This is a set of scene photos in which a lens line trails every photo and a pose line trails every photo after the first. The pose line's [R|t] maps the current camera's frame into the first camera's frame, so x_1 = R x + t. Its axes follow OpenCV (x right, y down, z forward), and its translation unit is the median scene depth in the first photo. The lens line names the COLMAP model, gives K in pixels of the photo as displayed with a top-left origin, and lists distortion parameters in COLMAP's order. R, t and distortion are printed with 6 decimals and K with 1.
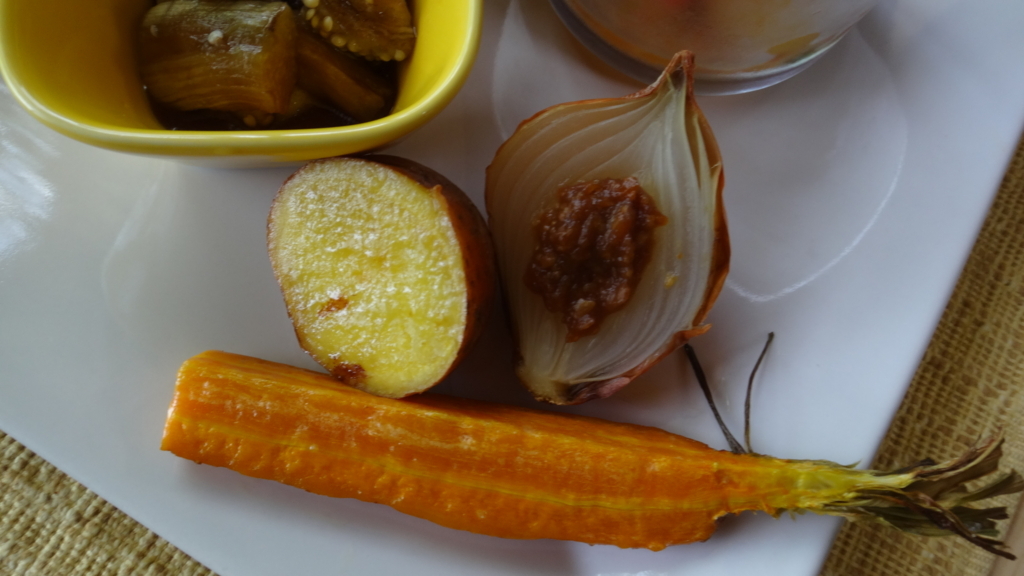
lens RADIAL K [[804.7, 0, 512.0], [0, 804.7, 288.0], [0, 0, 1]] dist [-0.036852, -0.005139]
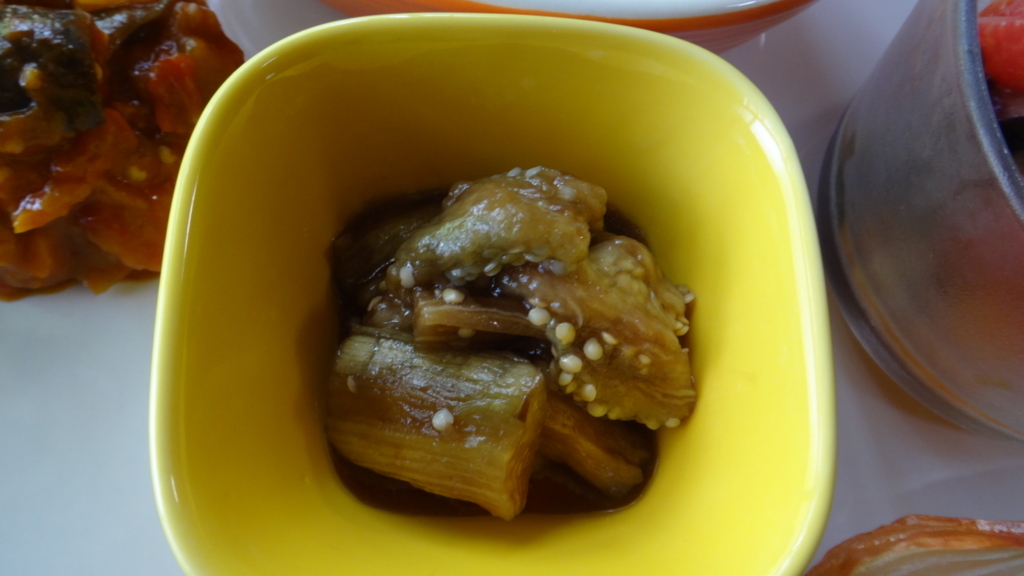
lens RADIAL K [[804.7, 0, 512.0], [0, 804.7, 288.0], [0, 0, 1]] dist [-0.036852, -0.005139]
pose [[0.996078, 0.065671, -0.059287, -0.258373], [-0.067597, 0.997228, -0.031084, -0.391614], [0.057082, 0.034970, 0.997757, 0.258393]]
